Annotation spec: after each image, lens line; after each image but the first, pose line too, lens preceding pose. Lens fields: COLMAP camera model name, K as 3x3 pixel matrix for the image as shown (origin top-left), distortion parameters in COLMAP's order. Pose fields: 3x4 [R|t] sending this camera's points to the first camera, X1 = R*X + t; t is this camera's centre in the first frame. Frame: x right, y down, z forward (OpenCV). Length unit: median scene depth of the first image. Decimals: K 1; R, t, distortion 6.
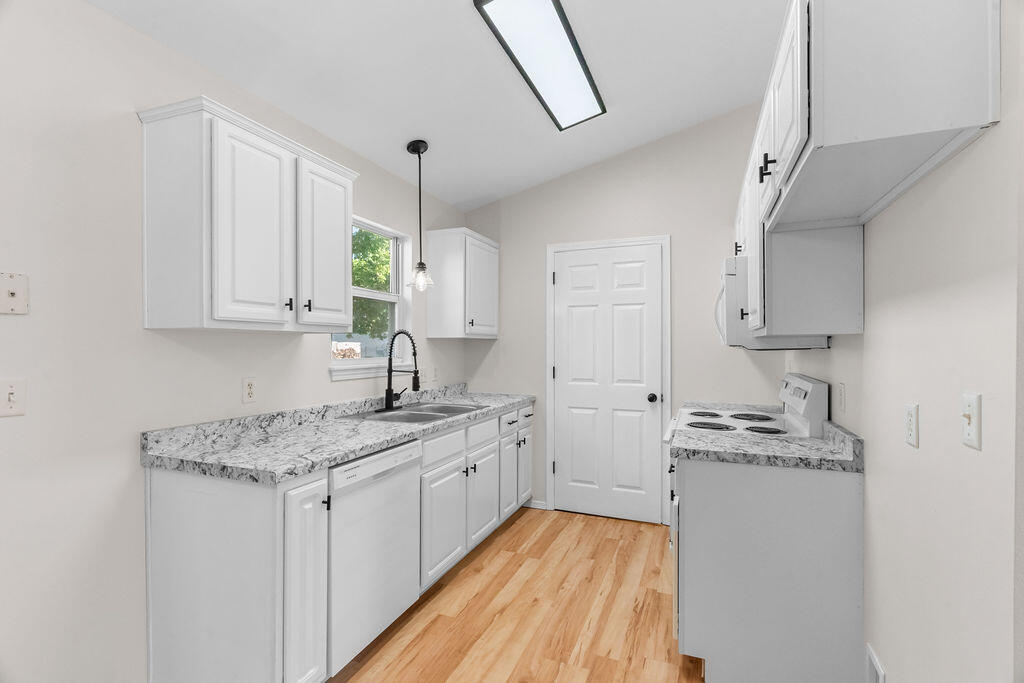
lens RADIAL K [[486.0, 0, 510.7], [0, 486.0, 350.9], [0, 0, 1]] dist [-0.000905, 0.000000]
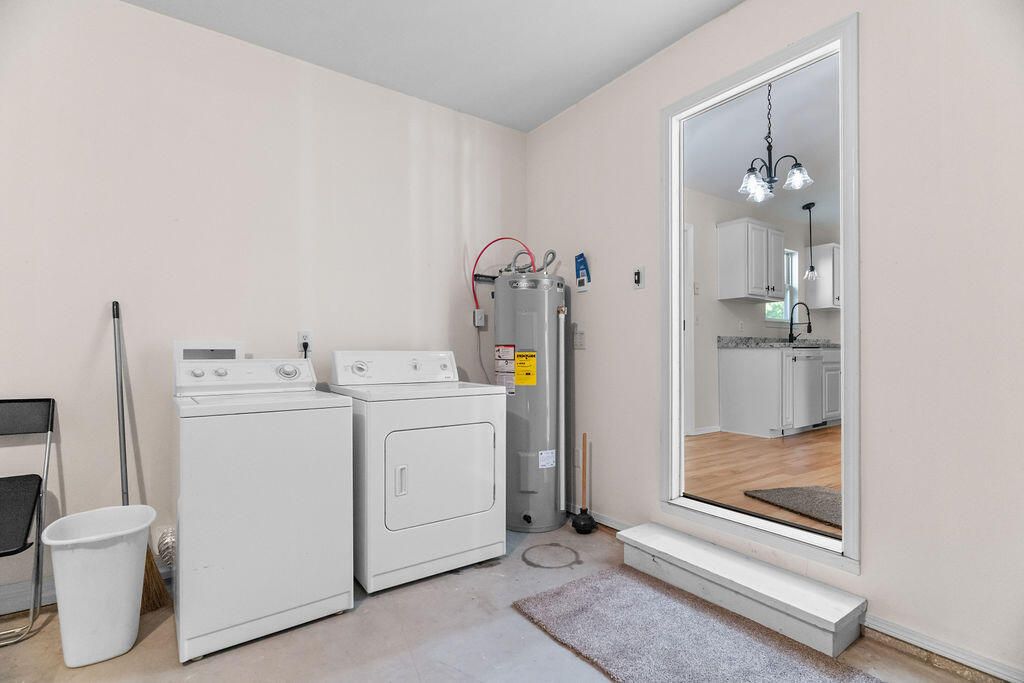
lens RADIAL K [[486.0, 0, 510.7], [0, 486.0, 350.9], [0, 0, 1]] dist [-0.000905, 0.000000]
pose [[0.838567, -0.005985, -0.544766, -0.138190], [-0.001527, 0.999910, -0.013337, 0.179639], [0.544797, 0.012016, 0.838482, -1.243084]]
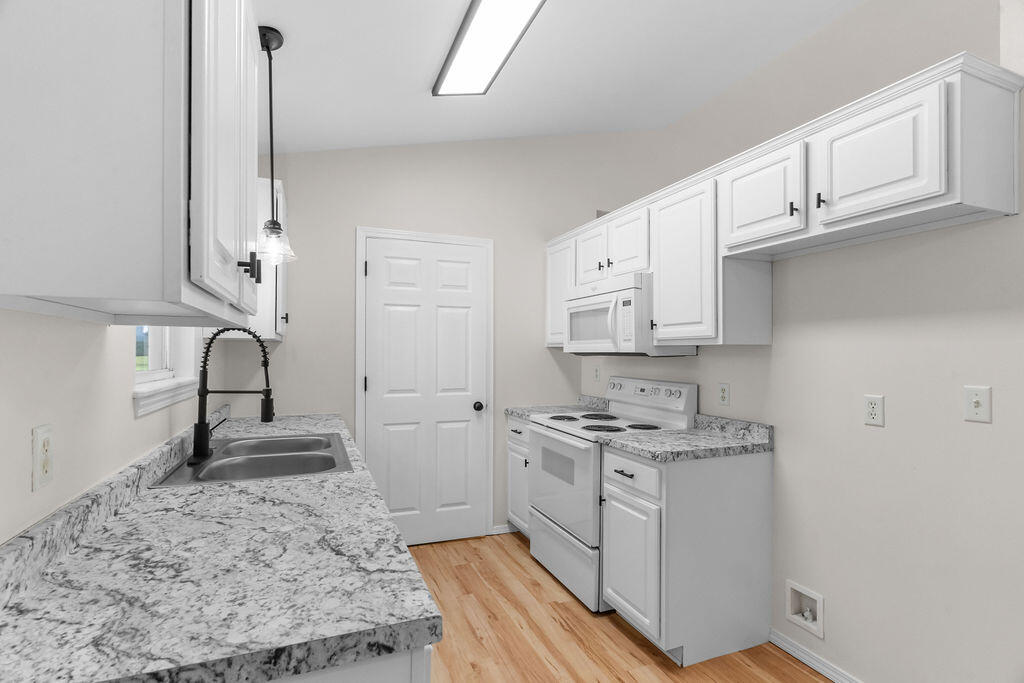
lens RADIAL K [[488.2, 0, 511.7], [0, 488.2, 354.6], [0, 0, 1]] dist [0.002952, 0.000403]
pose [[0.716154, 0.001891, 0.697940, -0.406327], [0.000097, 0.999996, -0.002809, -0.003350], [-0.697943, 0.002080, 0.716151, 0.318078]]
